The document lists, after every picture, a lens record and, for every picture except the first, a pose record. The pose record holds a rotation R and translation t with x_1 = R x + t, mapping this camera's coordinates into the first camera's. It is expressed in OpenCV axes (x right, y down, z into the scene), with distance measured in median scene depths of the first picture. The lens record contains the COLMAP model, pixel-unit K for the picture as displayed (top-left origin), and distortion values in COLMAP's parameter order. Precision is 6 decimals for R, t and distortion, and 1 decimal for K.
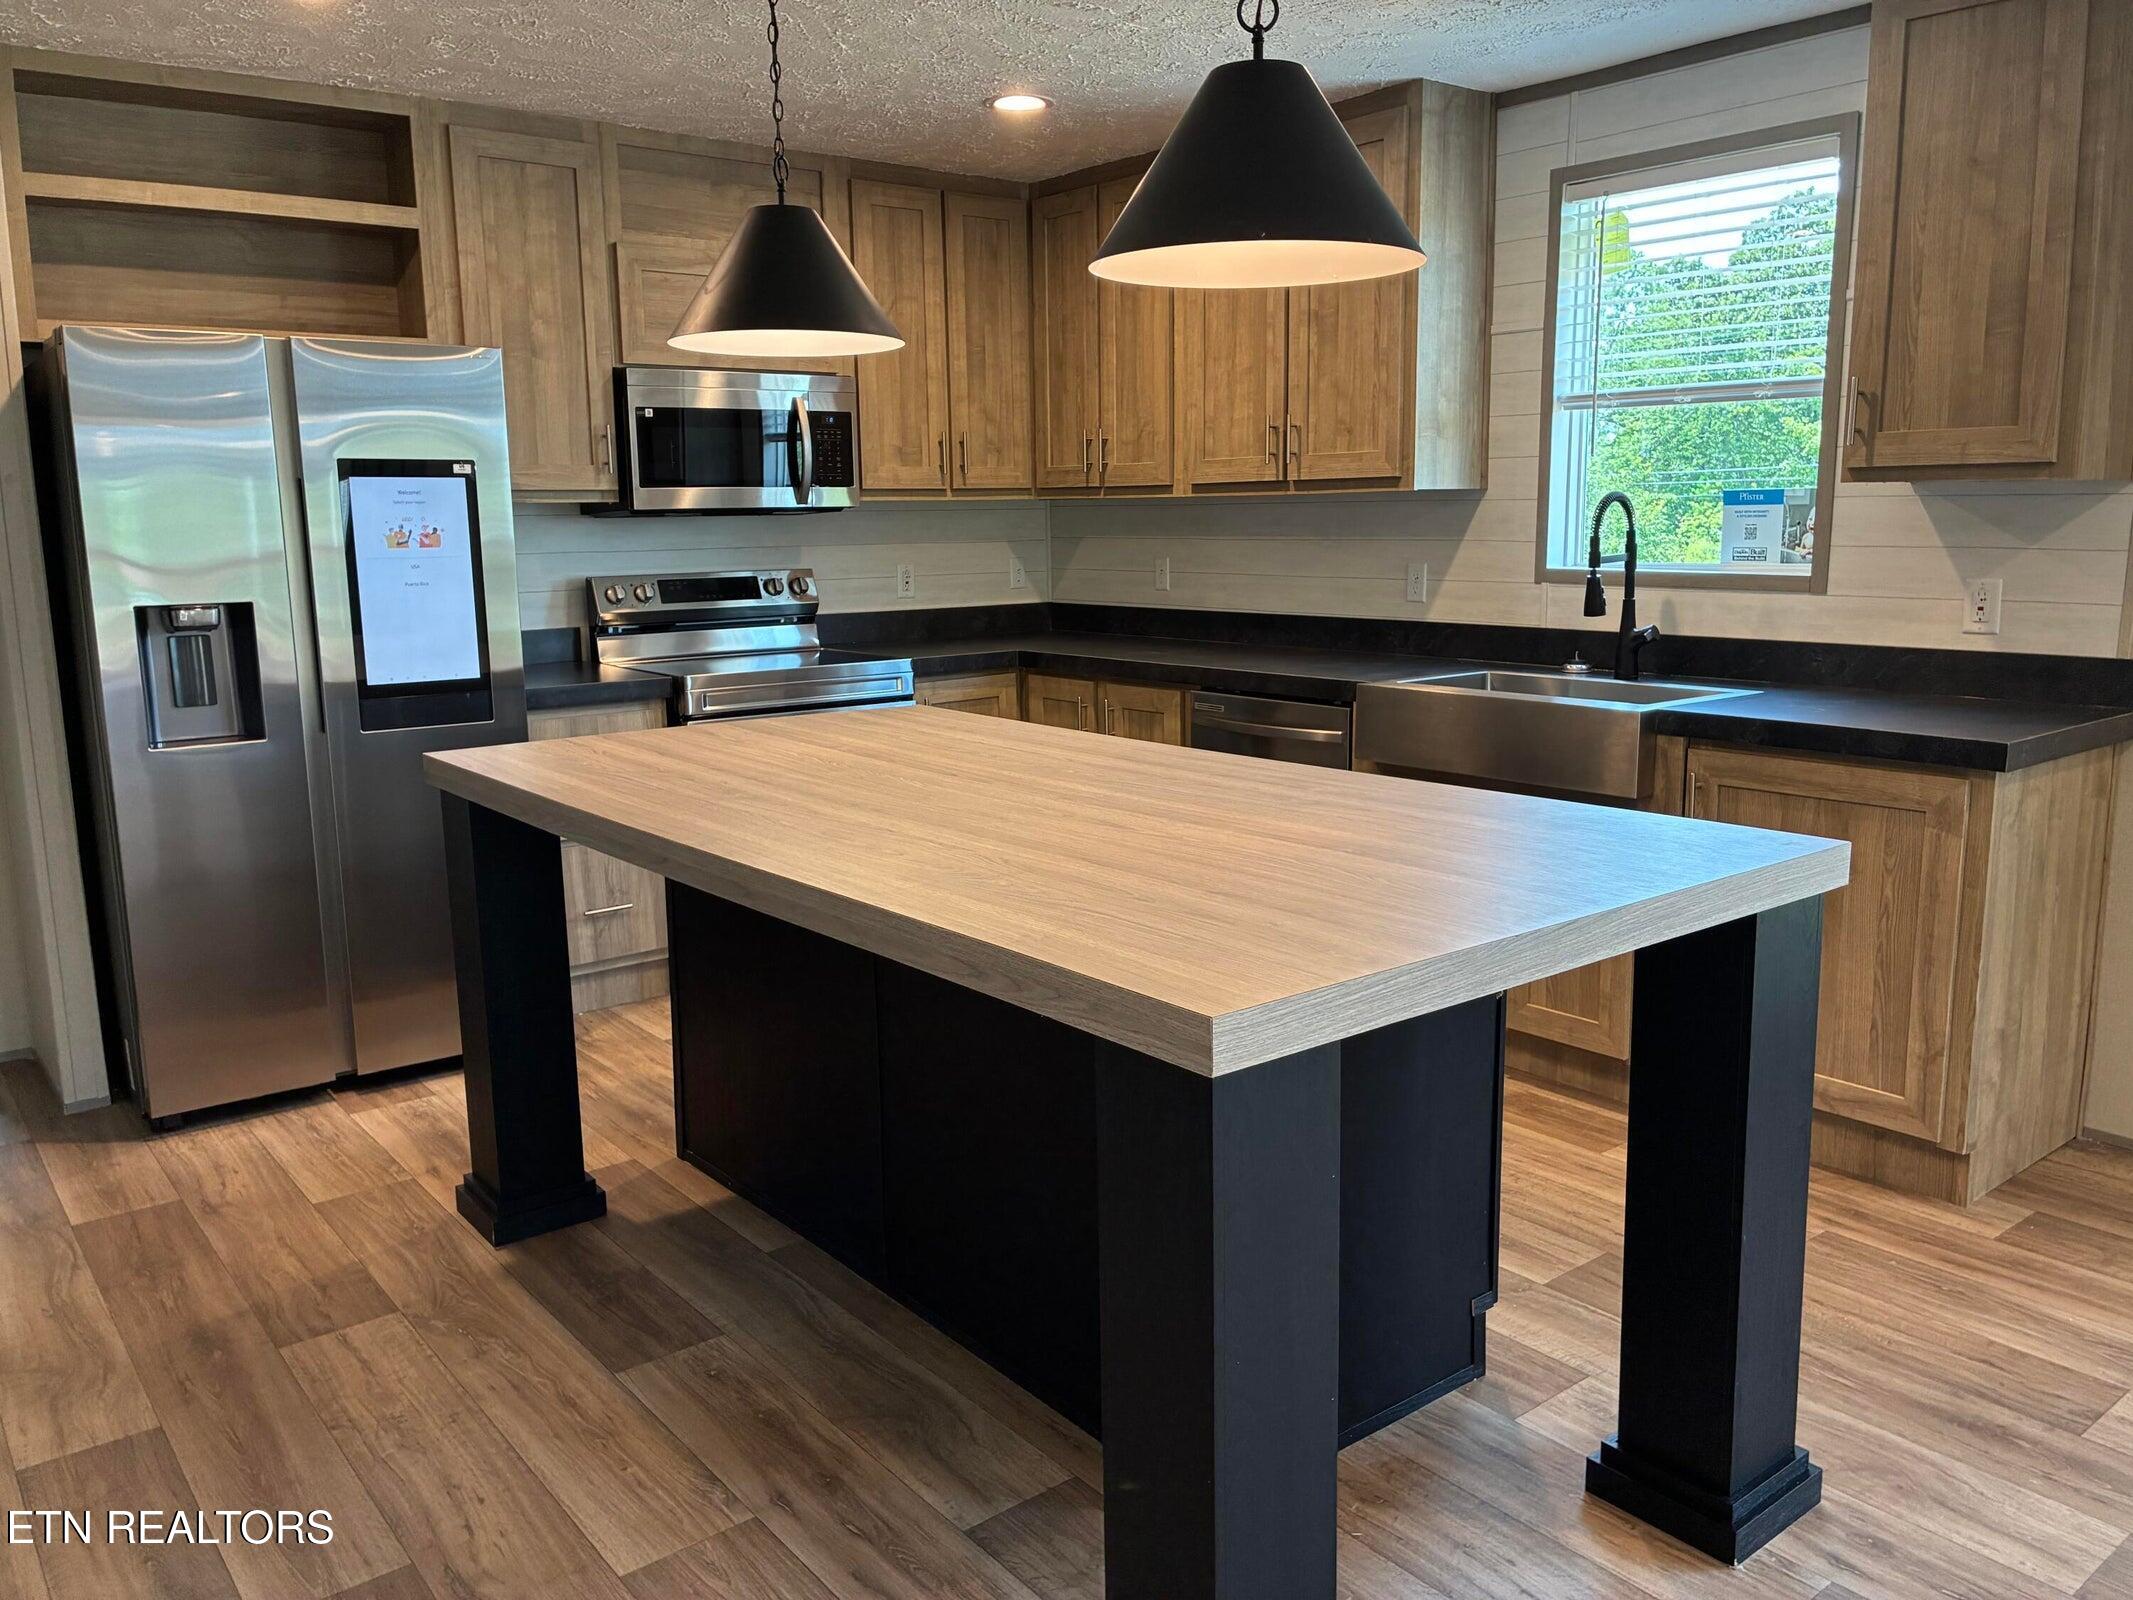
lens RADIAL K [[1625.6, 0, 1062.1], [0, 1625.6, 793.3], [0, 0, 1]] dist [0.039590, -0.066186]
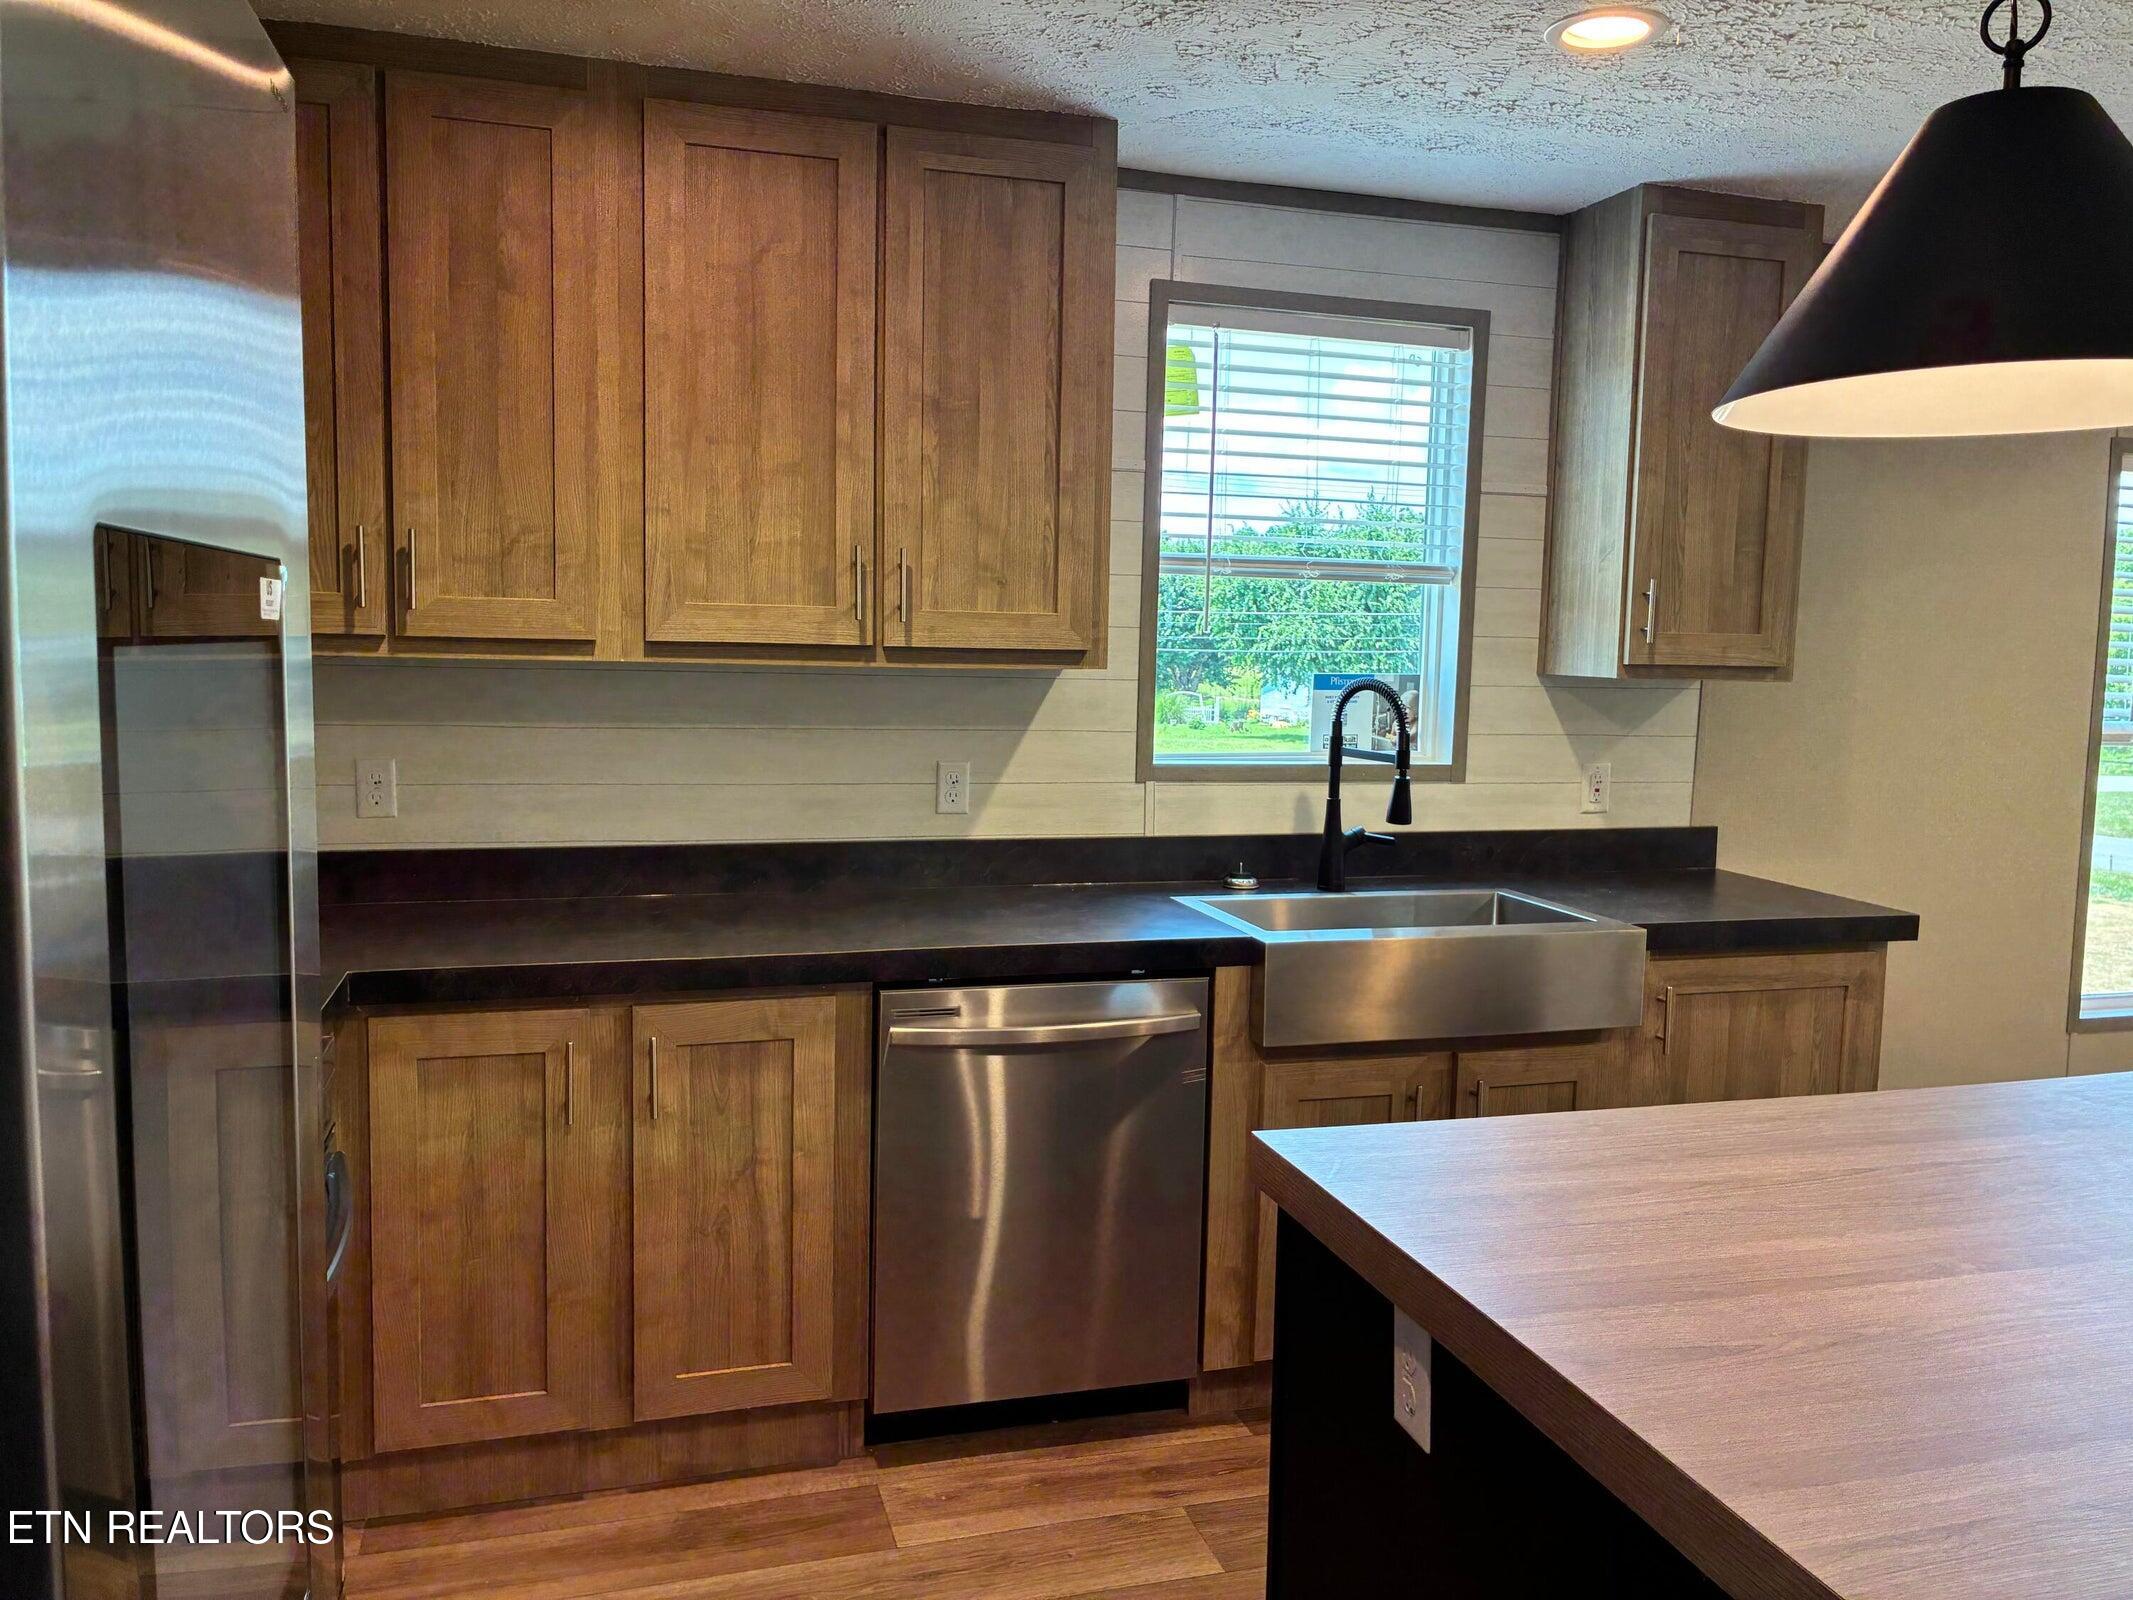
lens RADIAL K [[1625.6, 0, 1062.1], [0, 1625.6, 793.3], [0, 0, 1]] dist [0.039590, -0.066186]
pose [[0.370610, -0.071066, 0.926066, -0.494156], [0.132716, 0.990889, 0.022928, -0.155807], [-0.919258, 0.114407, 0.376665, 0.779505]]
